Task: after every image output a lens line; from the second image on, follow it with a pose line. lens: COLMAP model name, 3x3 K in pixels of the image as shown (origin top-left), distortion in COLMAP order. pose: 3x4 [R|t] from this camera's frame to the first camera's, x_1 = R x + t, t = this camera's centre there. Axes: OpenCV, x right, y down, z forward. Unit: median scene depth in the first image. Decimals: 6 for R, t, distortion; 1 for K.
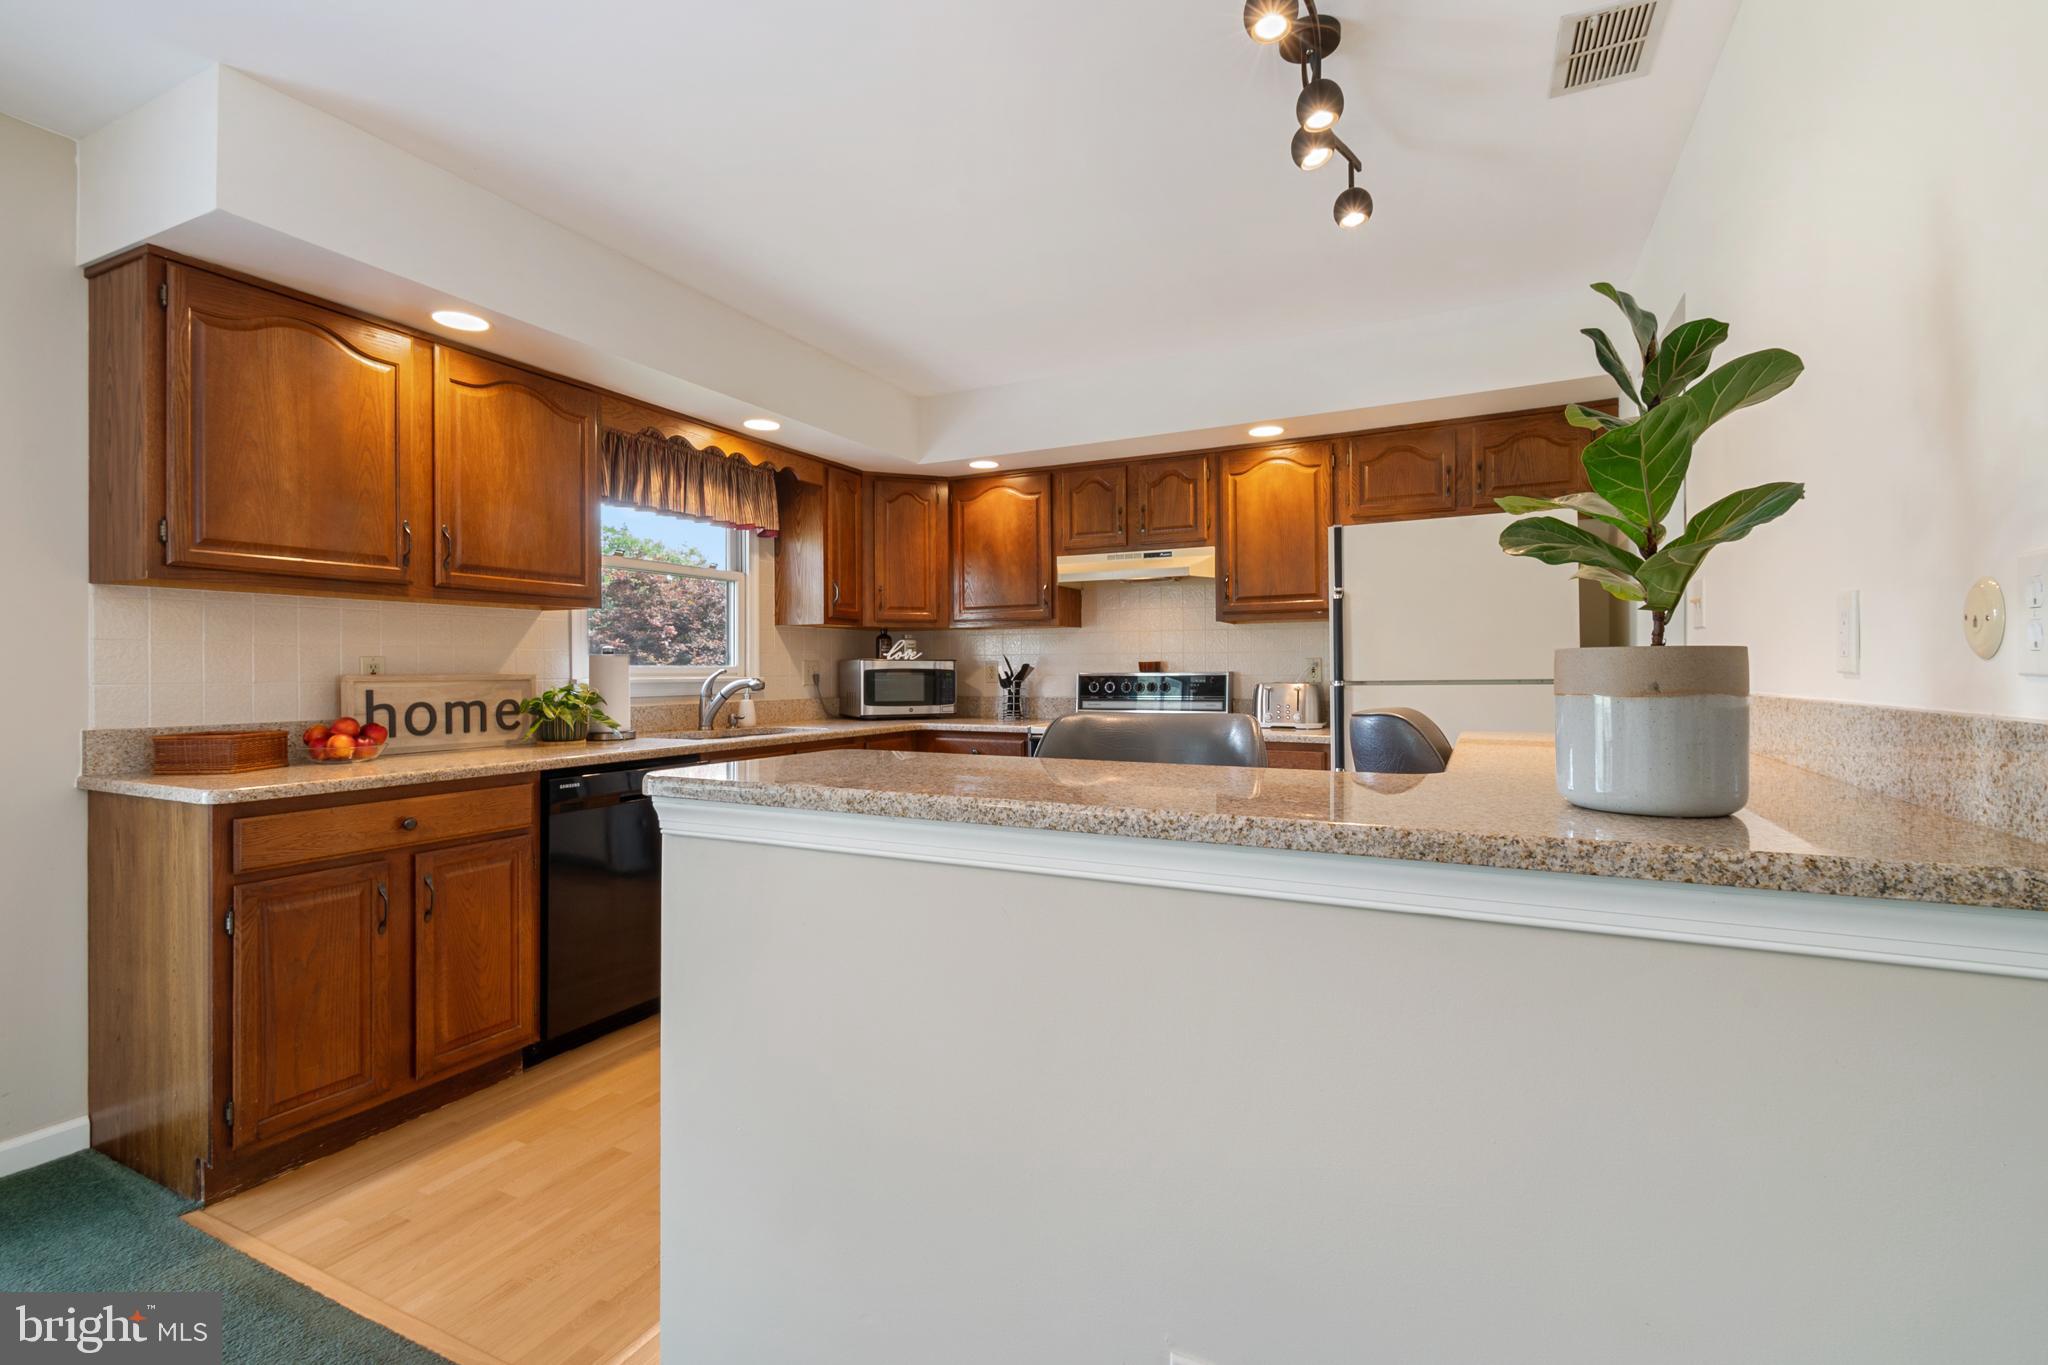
lens RADIAL K [[913.2, 0, 1023.2], [0, 913.2, 666.9], [0, 0, 1]] dist [0.005406, -0.004024]
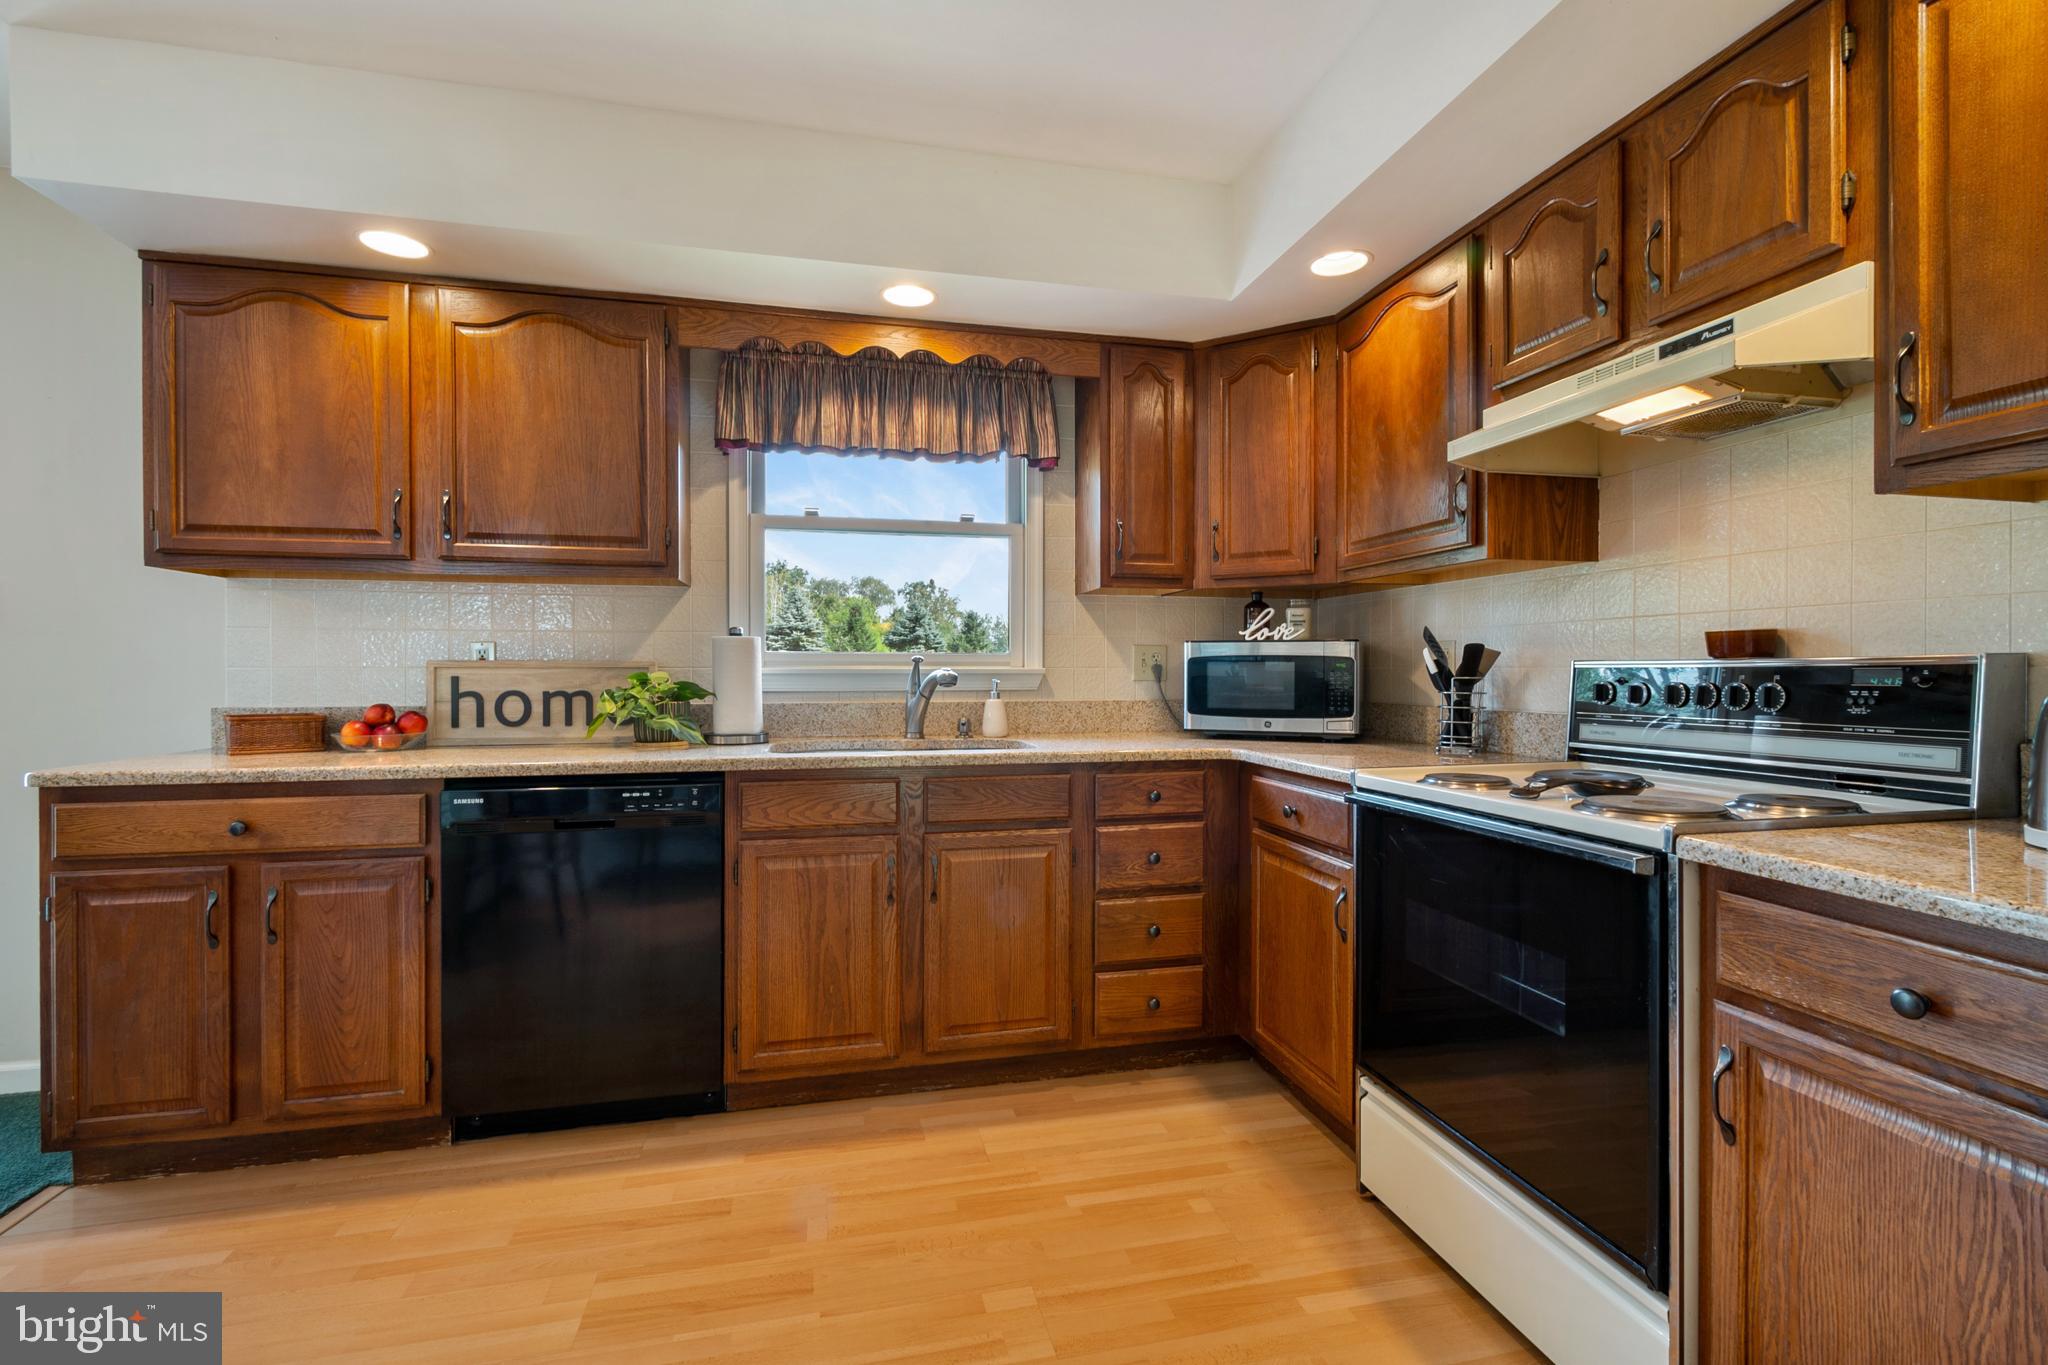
lens RADIAL K [[913.2, 0, 1038.1], [0, 913.2, 672.3], [0, 0, 1]] dist [0.005406, -0.004024]
pose [[0.641689, 0.005164, -0.766948, 0.275164], [0.000422, 0.999975, 0.007086, 0.010026], [0.766965, -0.004871, 0.641671, 0.583596]]
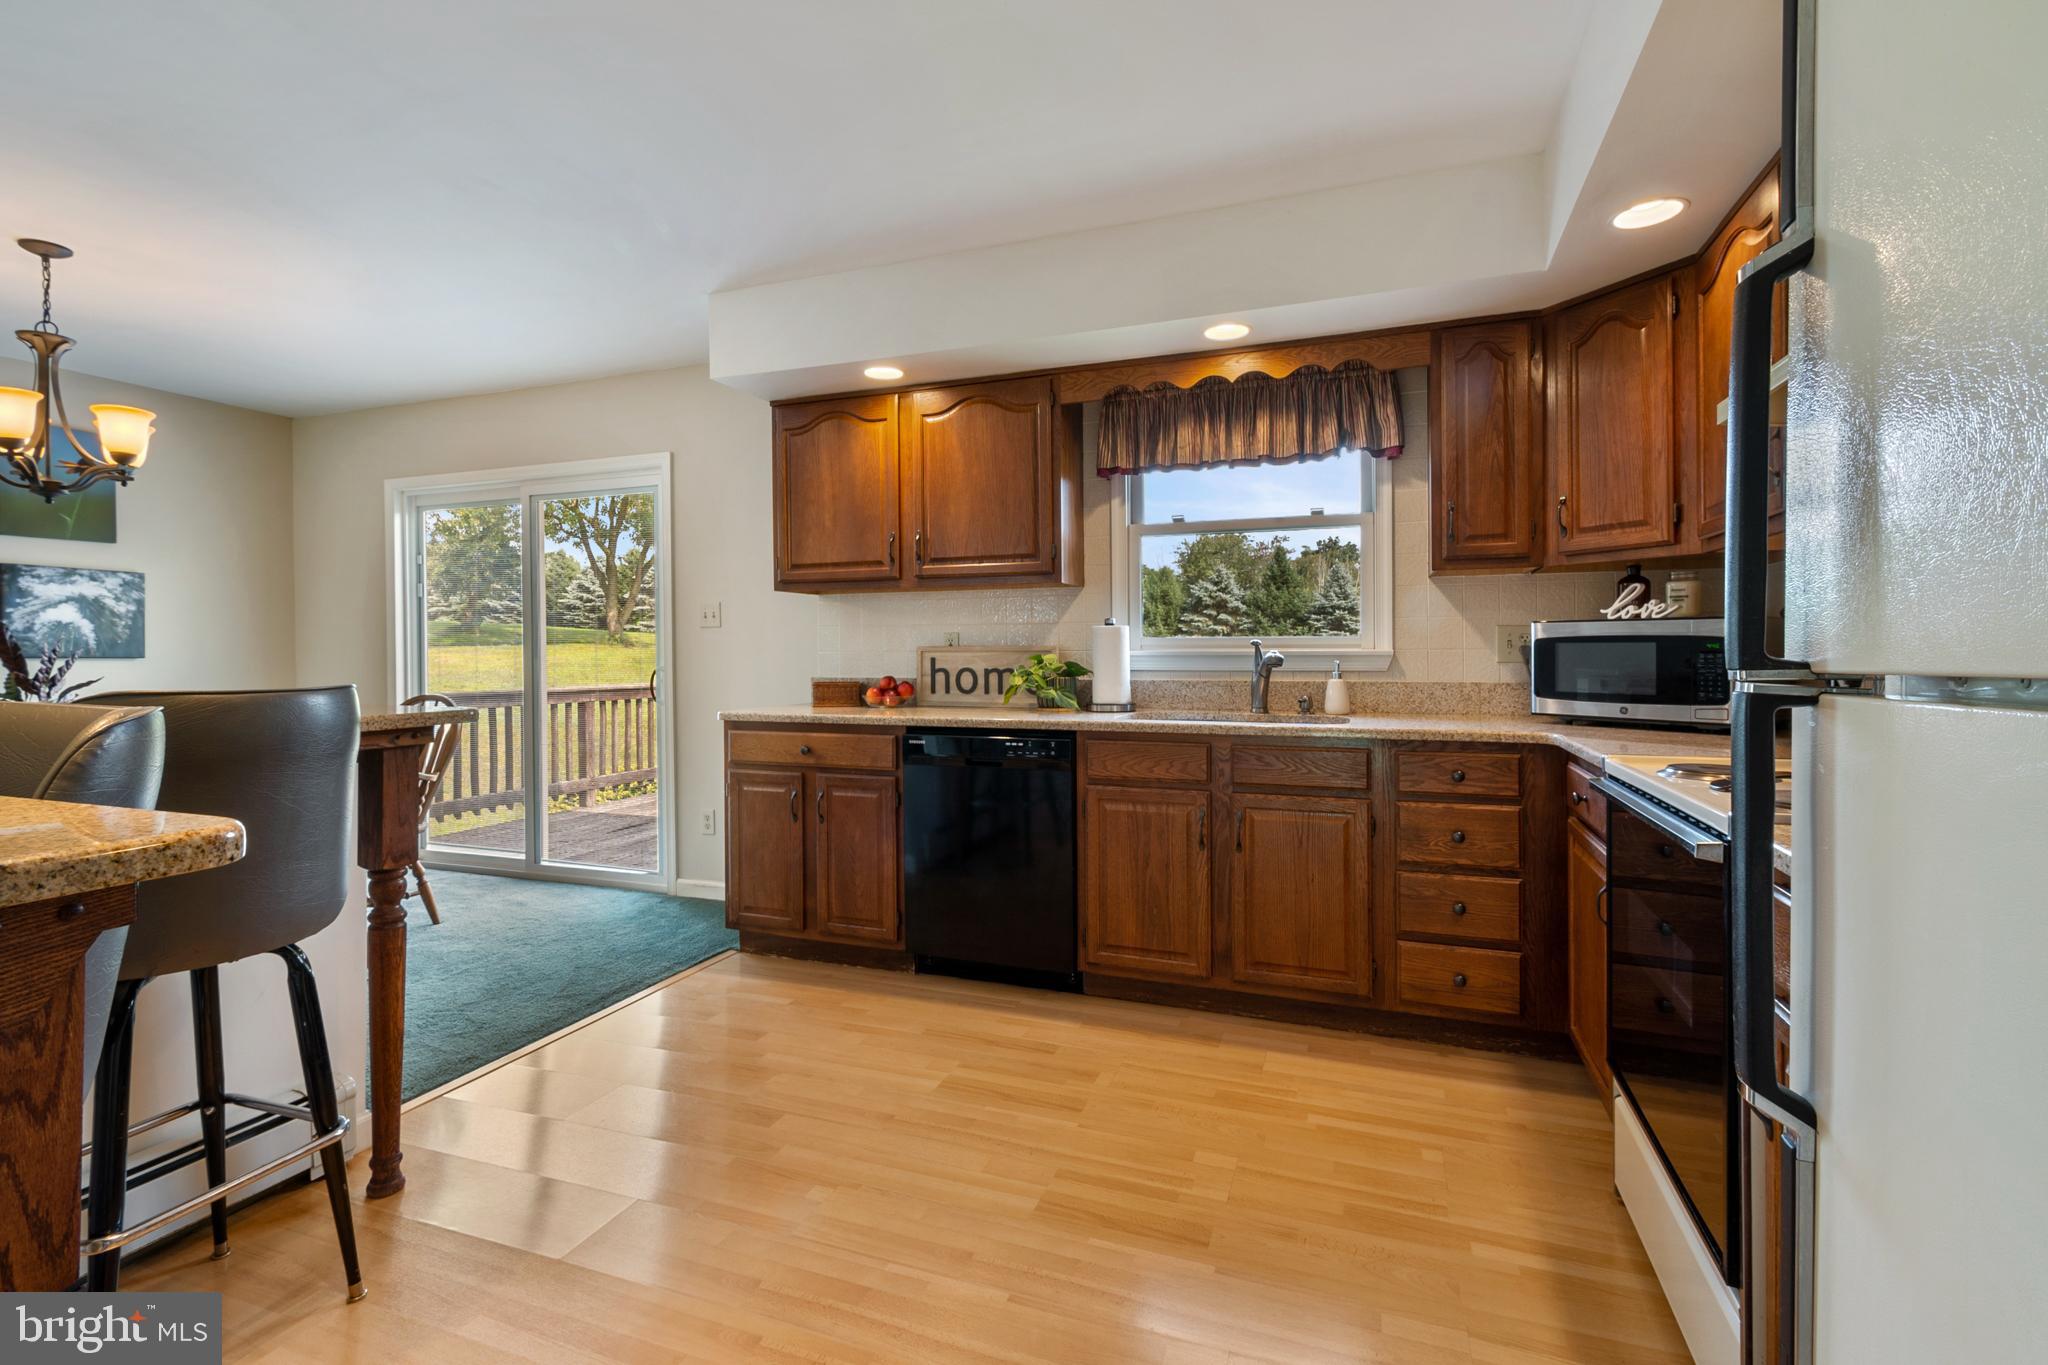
lens RADIAL K [[913.2, 0, 1026.7], [0, 913.2, 655.6], [0, 0, 1]] dist [0.005406, -0.004024]
pose [[0.107763, 0.008028, -0.994144, 0.445439], [0.006898, 0.999937, 0.008823, 0.007753], [0.994153, -0.007808, 0.107701, 0.677795]]
